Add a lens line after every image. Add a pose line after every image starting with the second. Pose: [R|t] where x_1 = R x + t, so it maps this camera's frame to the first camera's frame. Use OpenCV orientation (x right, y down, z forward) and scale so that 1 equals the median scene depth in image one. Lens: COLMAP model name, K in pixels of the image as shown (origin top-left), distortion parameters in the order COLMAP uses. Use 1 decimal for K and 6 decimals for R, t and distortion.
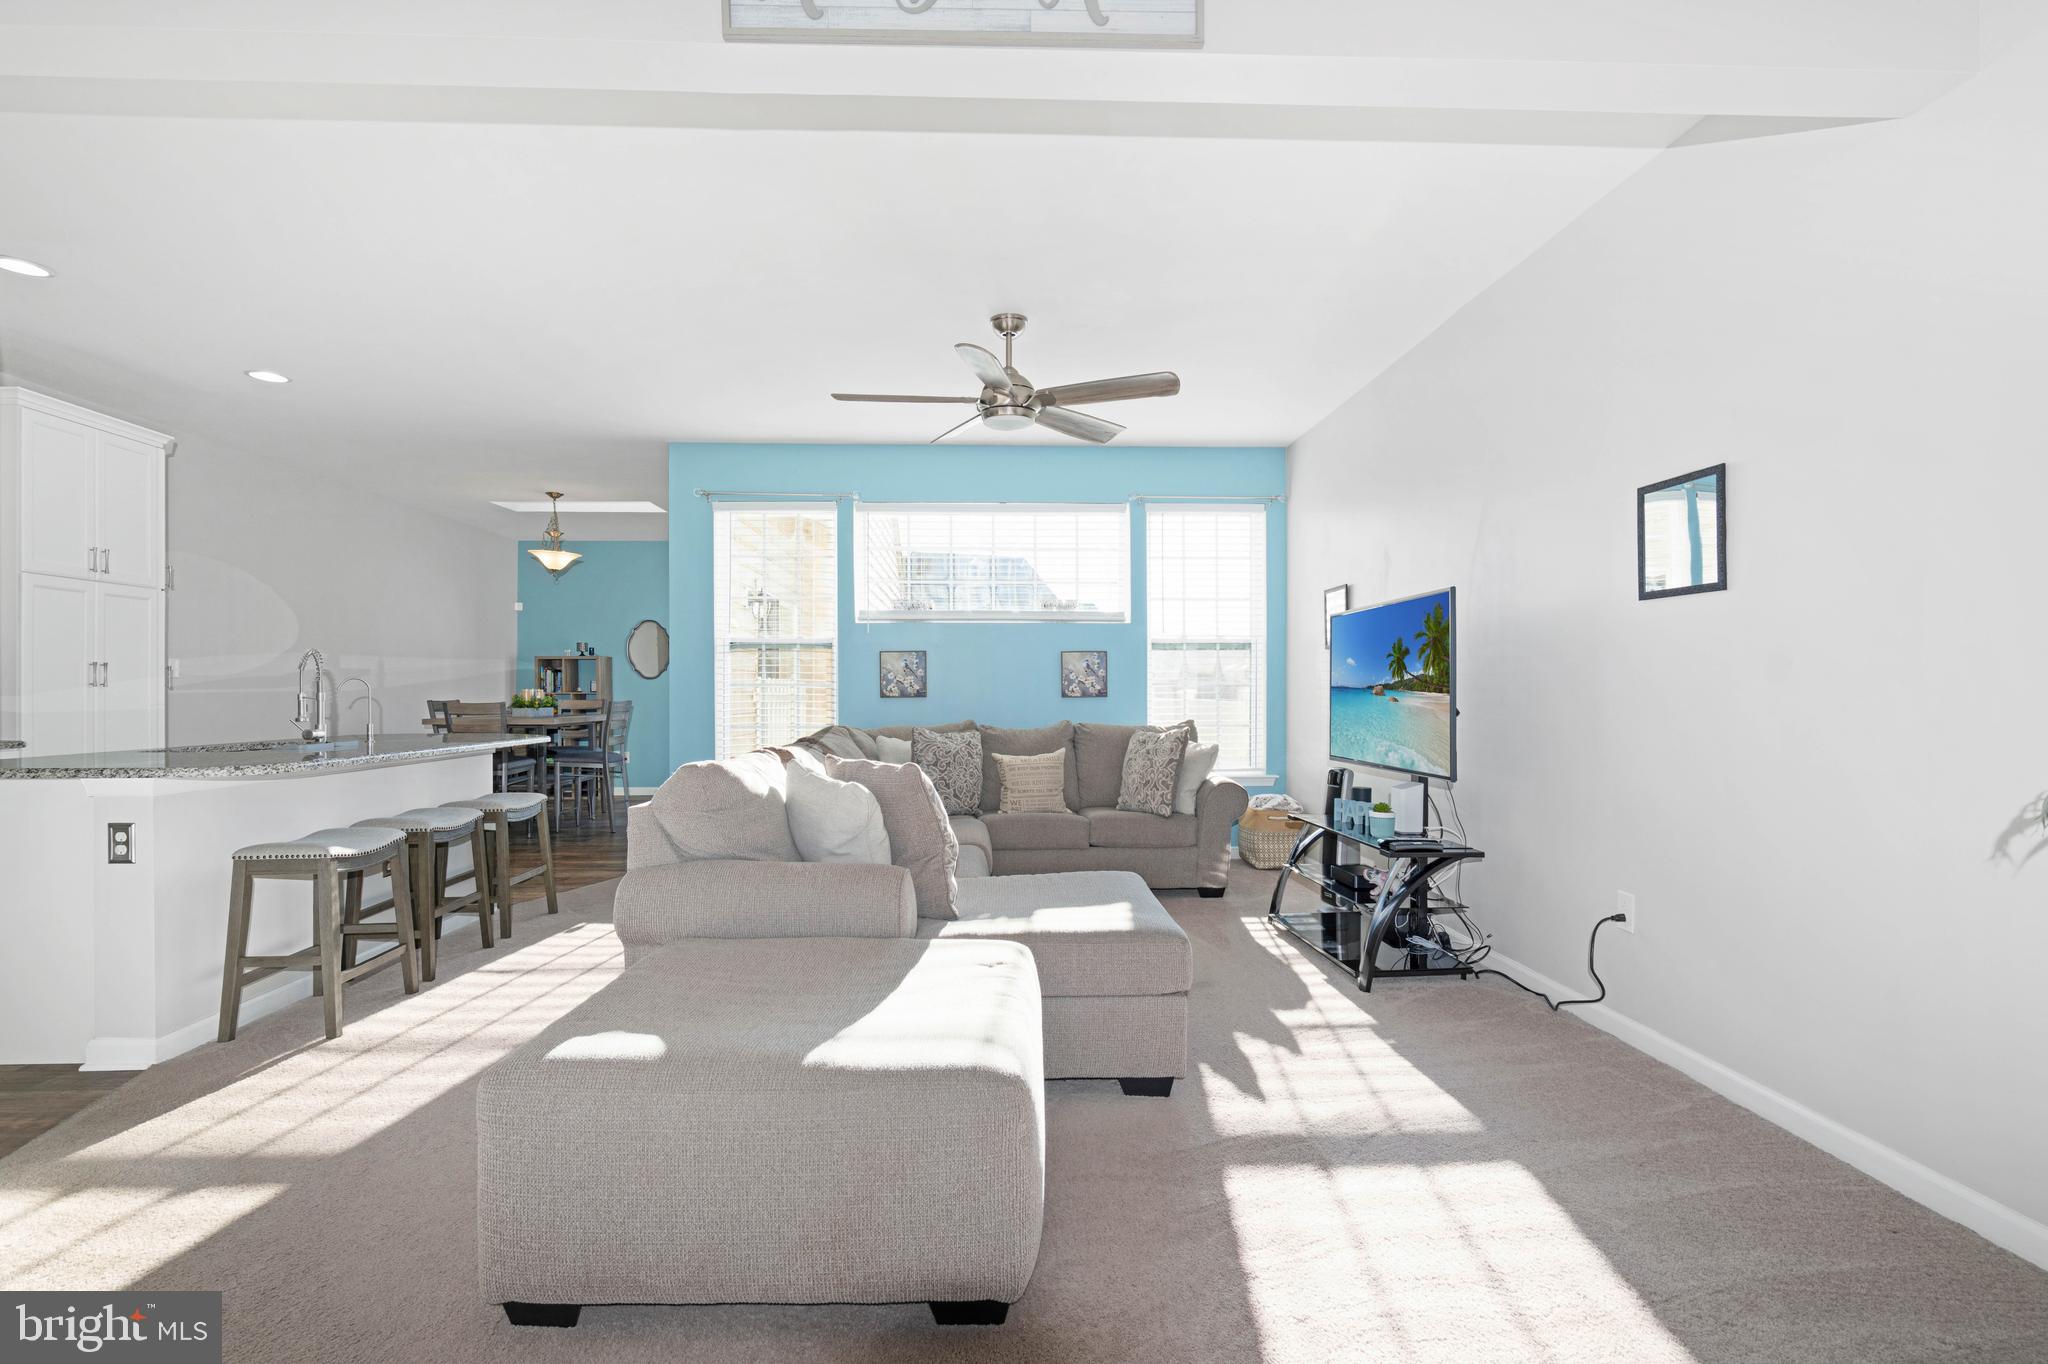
lens RADIAL K [[968.5, 0, 1002.2], [0, 968.5, 692.4], [0, 0, 1]] dist [-0.002868, -0.000207]
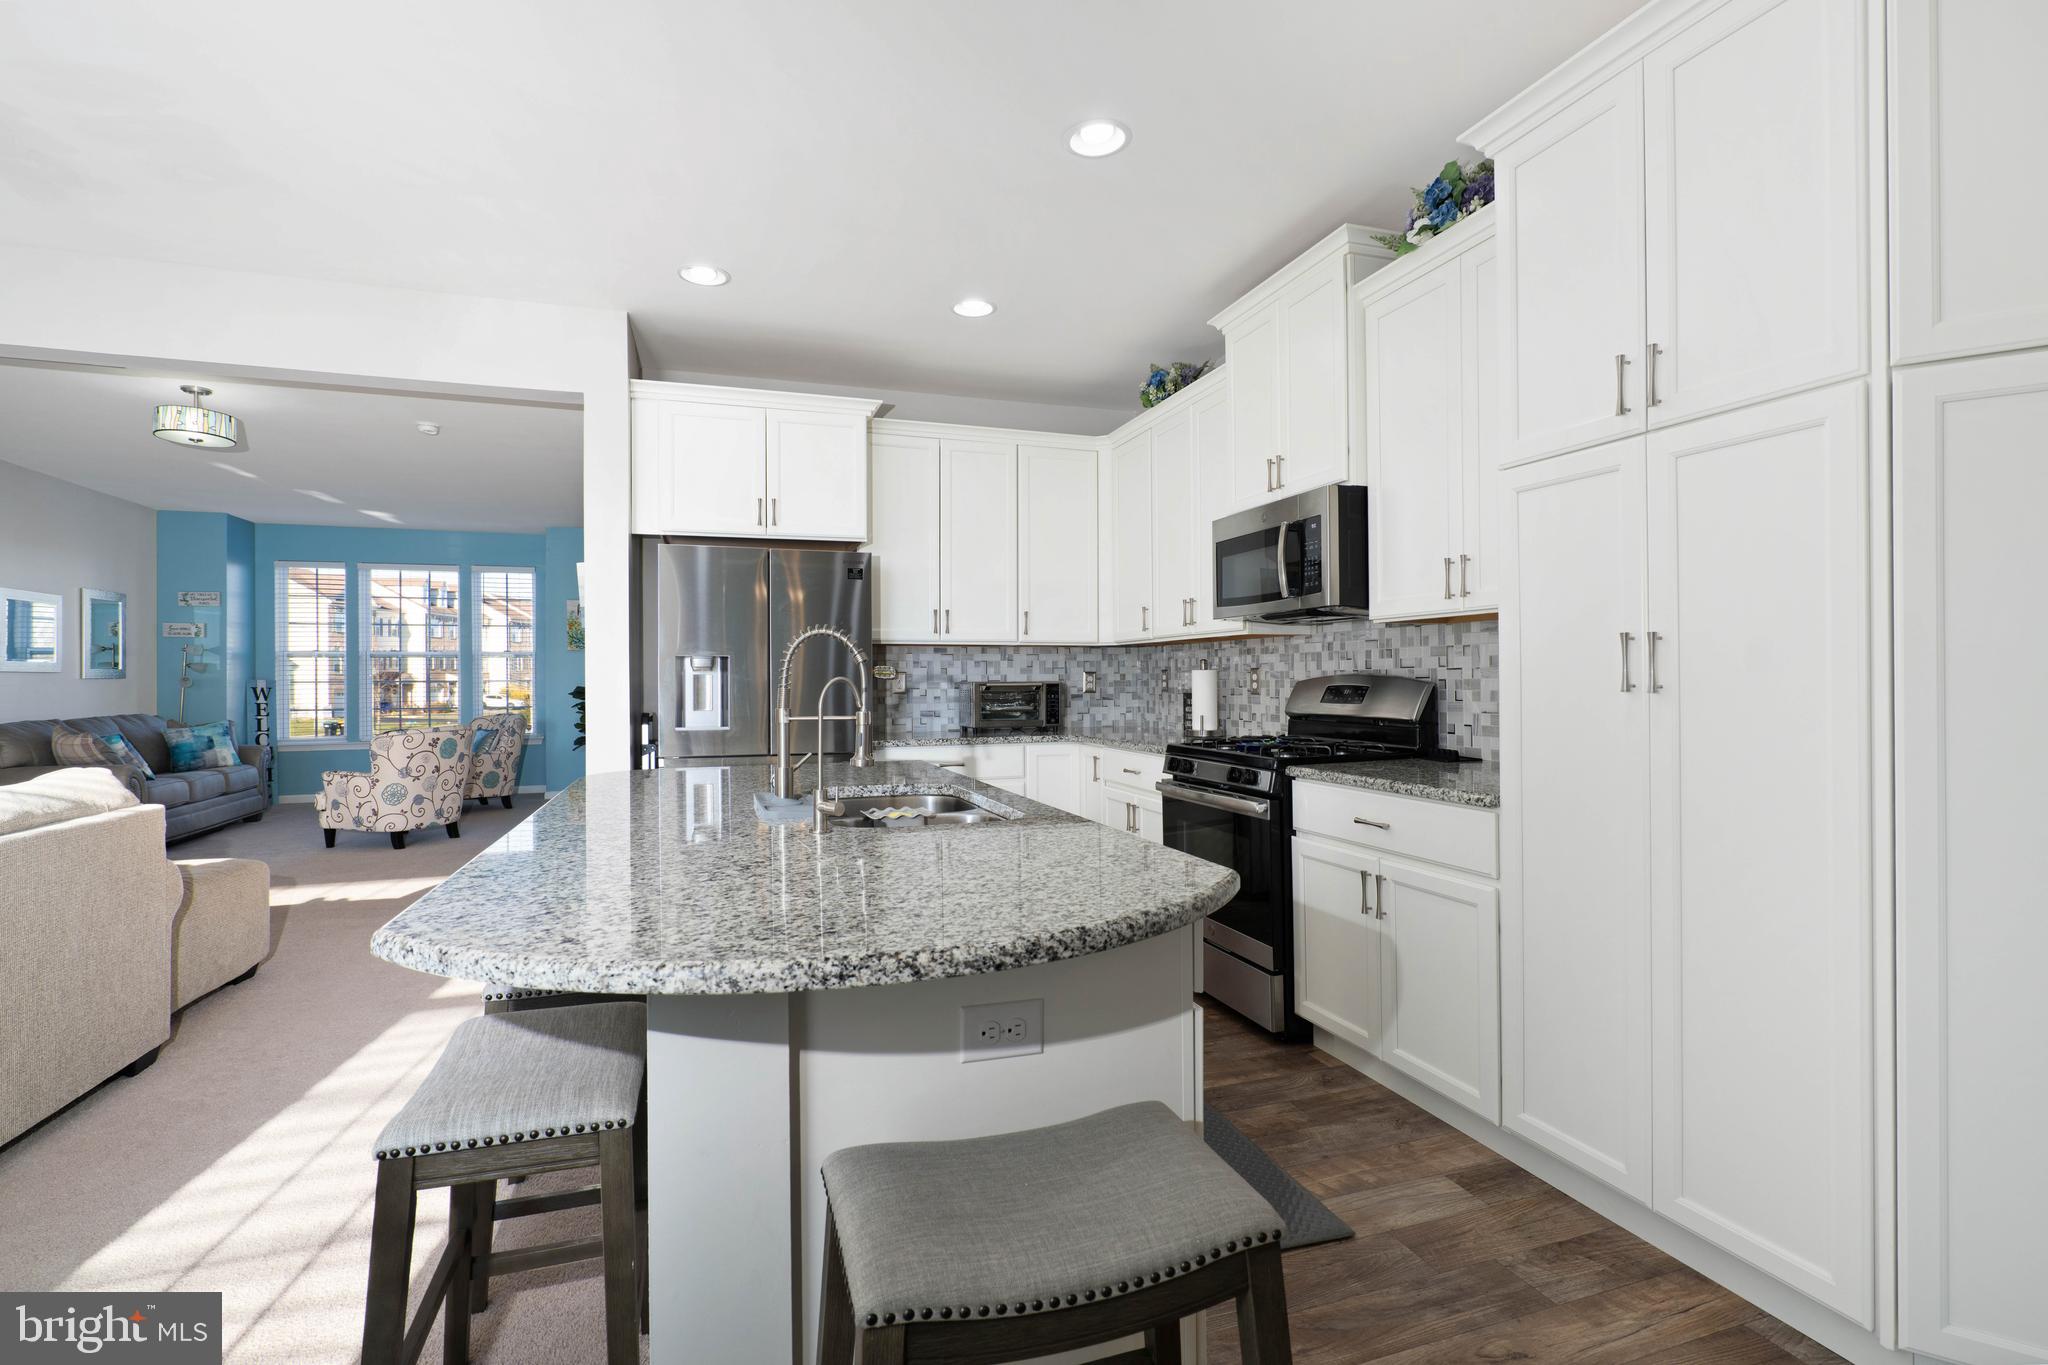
lens RADIAL K [[968.5, 0, 1039.6], [0, 968.5, 679.5], [0, 0, 1]] dist [-0.002868, -0.000207]
pose [[-0.959206, 0.003284, -0.282690, -0.542748], [0.002871, 0.999994, 0.001877, -0.012246], [0.282694, 0.000989, -0.959210, 1.231016]]
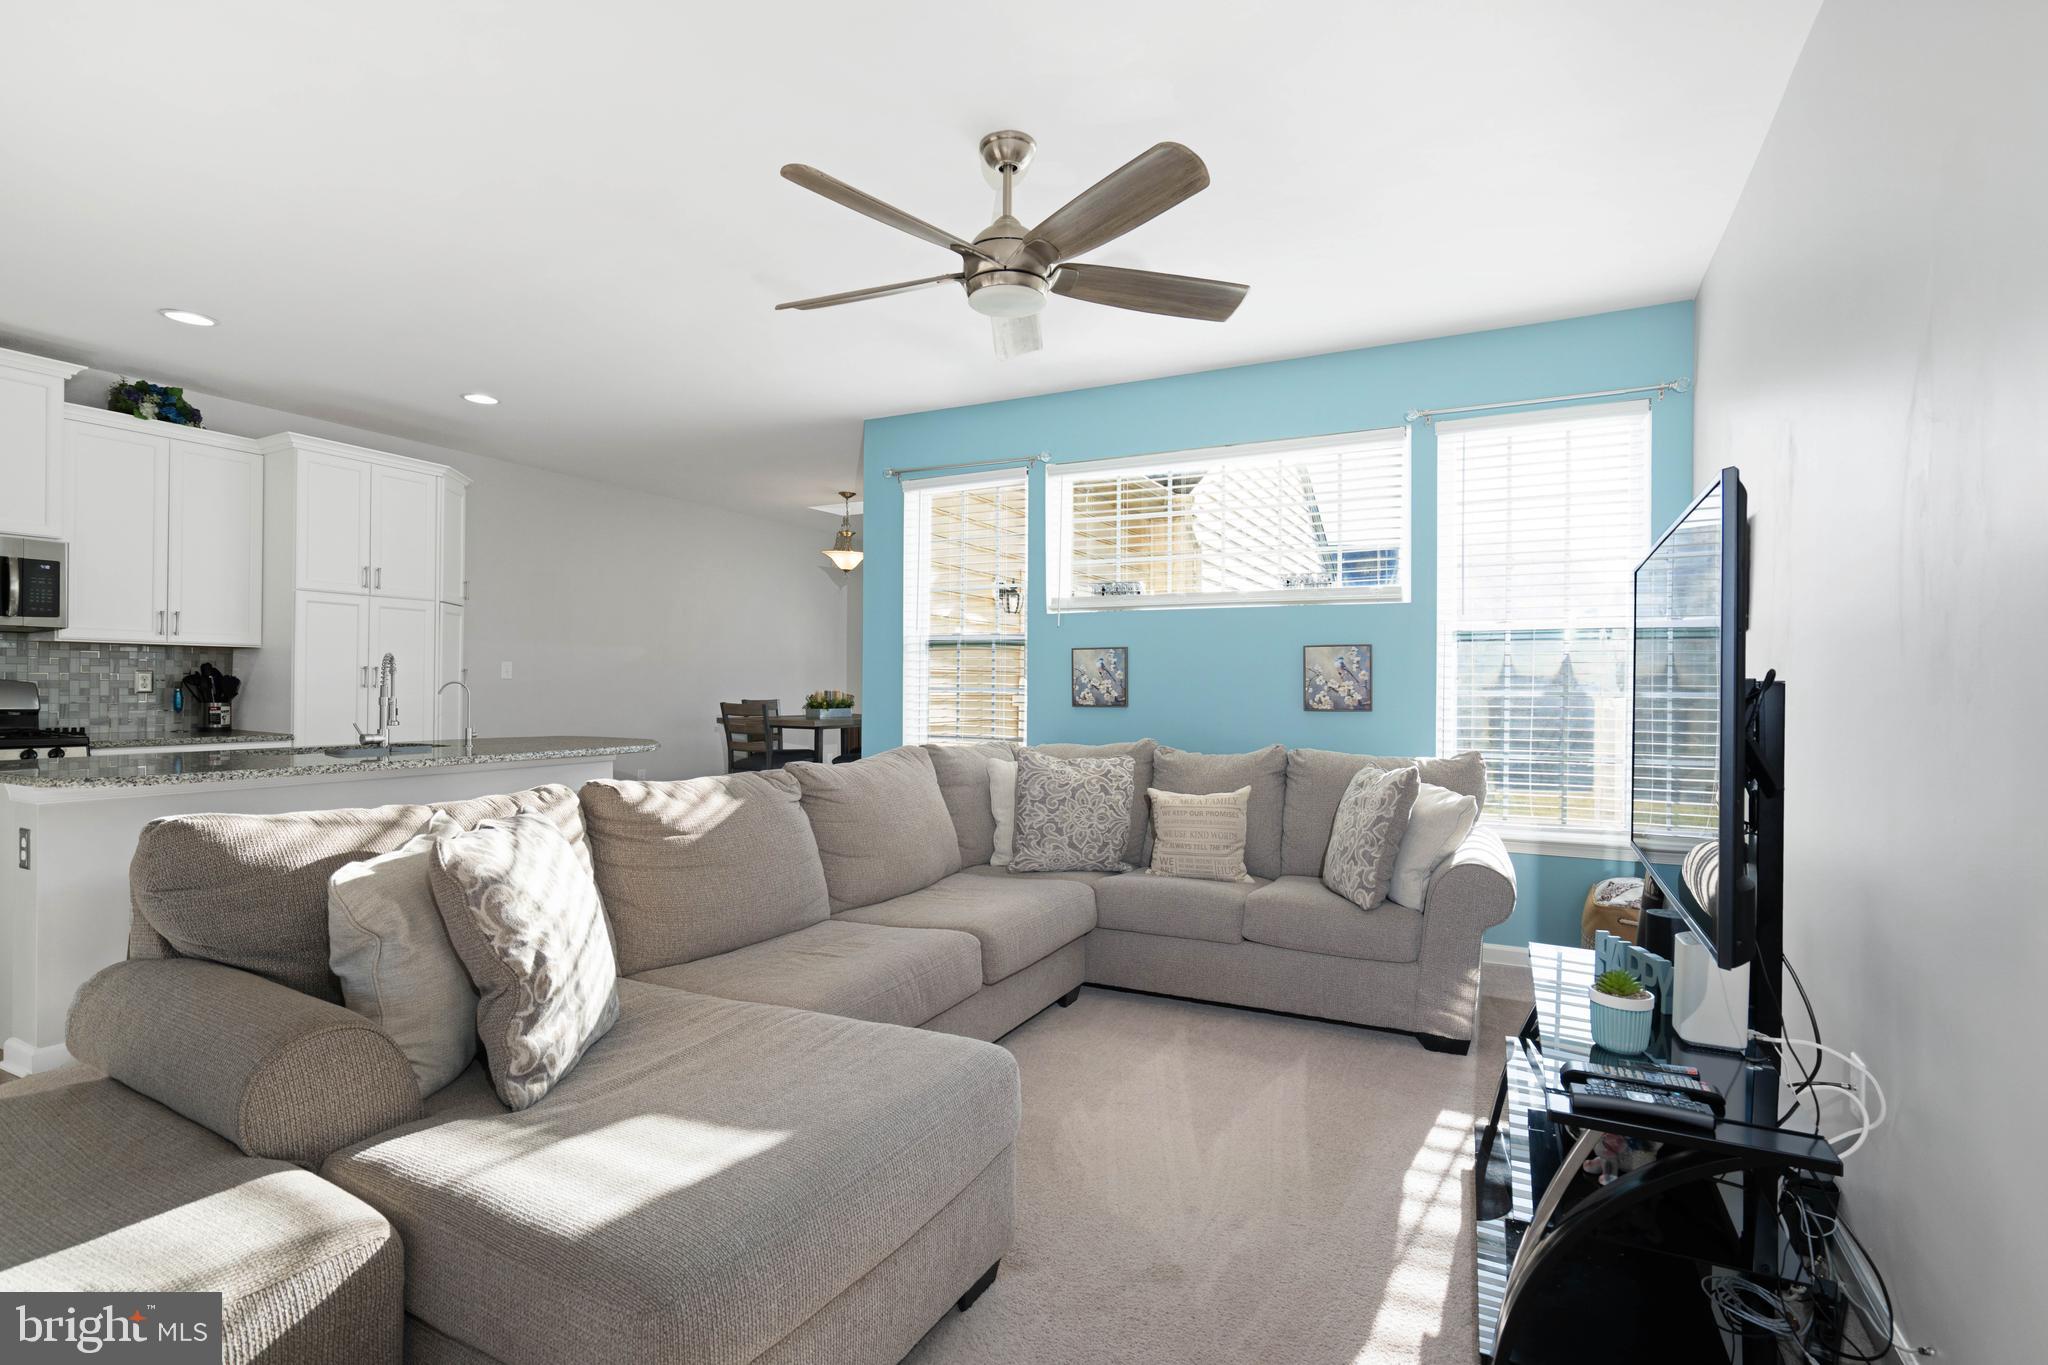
lens RADIAL K [[968.5, 0, 1013.3], [0, 968.5, 693.8], [0, 0, 1]] dist [-0.002868, -0.000207]
pose [[0.876093, 0.010577, -0.482026, 0.265956], [-0.008719, 0.999943, 0.006093, -0.011606], [0.482064, -0.001136, 0.876135, 0.339730]]
